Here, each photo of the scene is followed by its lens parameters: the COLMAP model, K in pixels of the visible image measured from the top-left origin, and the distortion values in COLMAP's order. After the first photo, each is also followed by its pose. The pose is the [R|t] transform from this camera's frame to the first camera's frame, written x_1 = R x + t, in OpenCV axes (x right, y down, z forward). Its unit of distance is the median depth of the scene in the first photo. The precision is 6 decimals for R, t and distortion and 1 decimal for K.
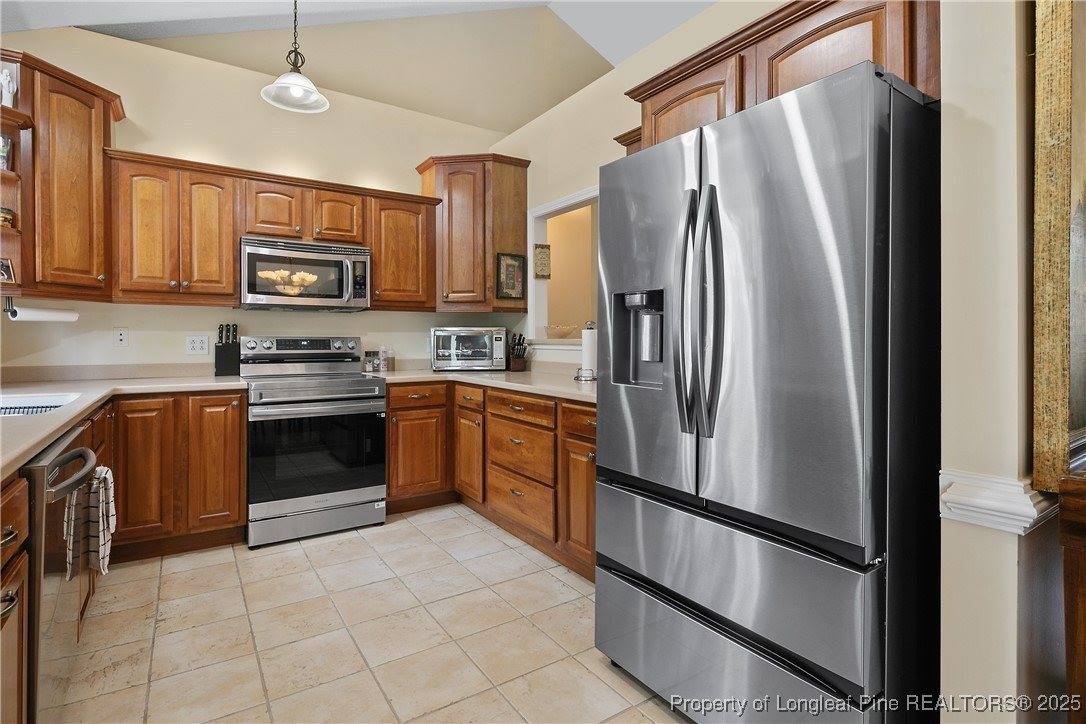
lens RADIAL K [[524.5, 0, 551.8], [0, 524.5, 345.1], [0, 0, 1]] dist [0.003288, -0.004447]
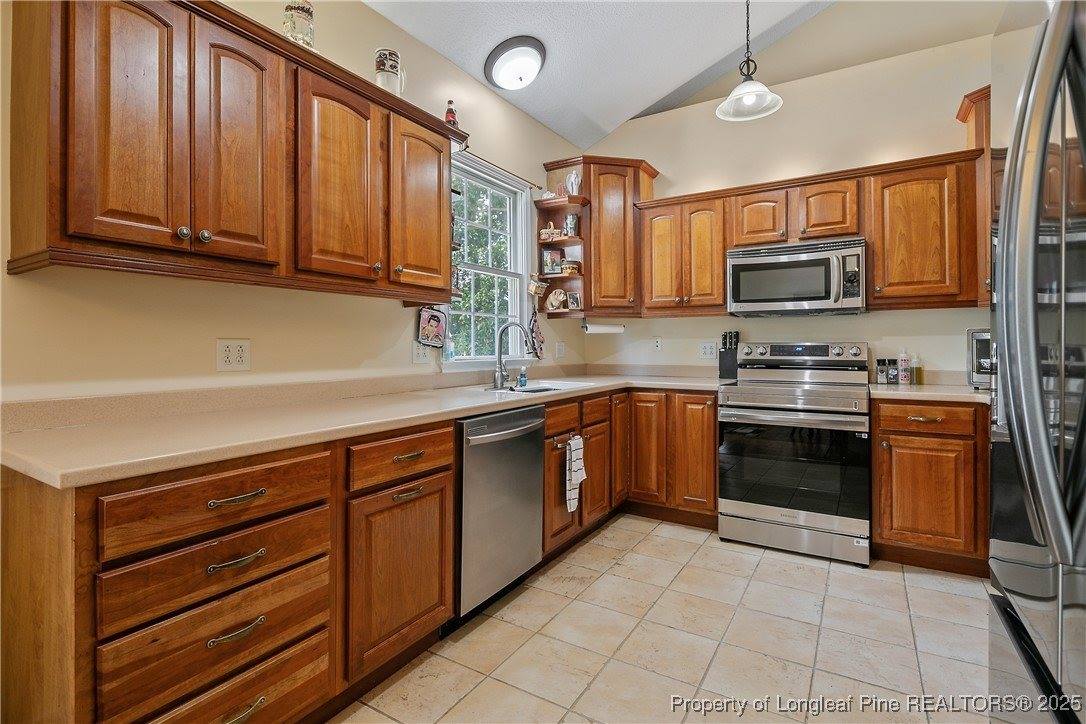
lens RADIAL K [[524.5, 0, 530.9], [0, 524.5, 346.4], [0, 0, 1]] dist [0.003288, -0.004447]
pose [[0.414289, -0.000612, -0.910145, 0.226330], [-0.007517, 0.999963, -0.004094, -0.001245], [0.910114, 0.008537, 0.414269, 0.179264]]
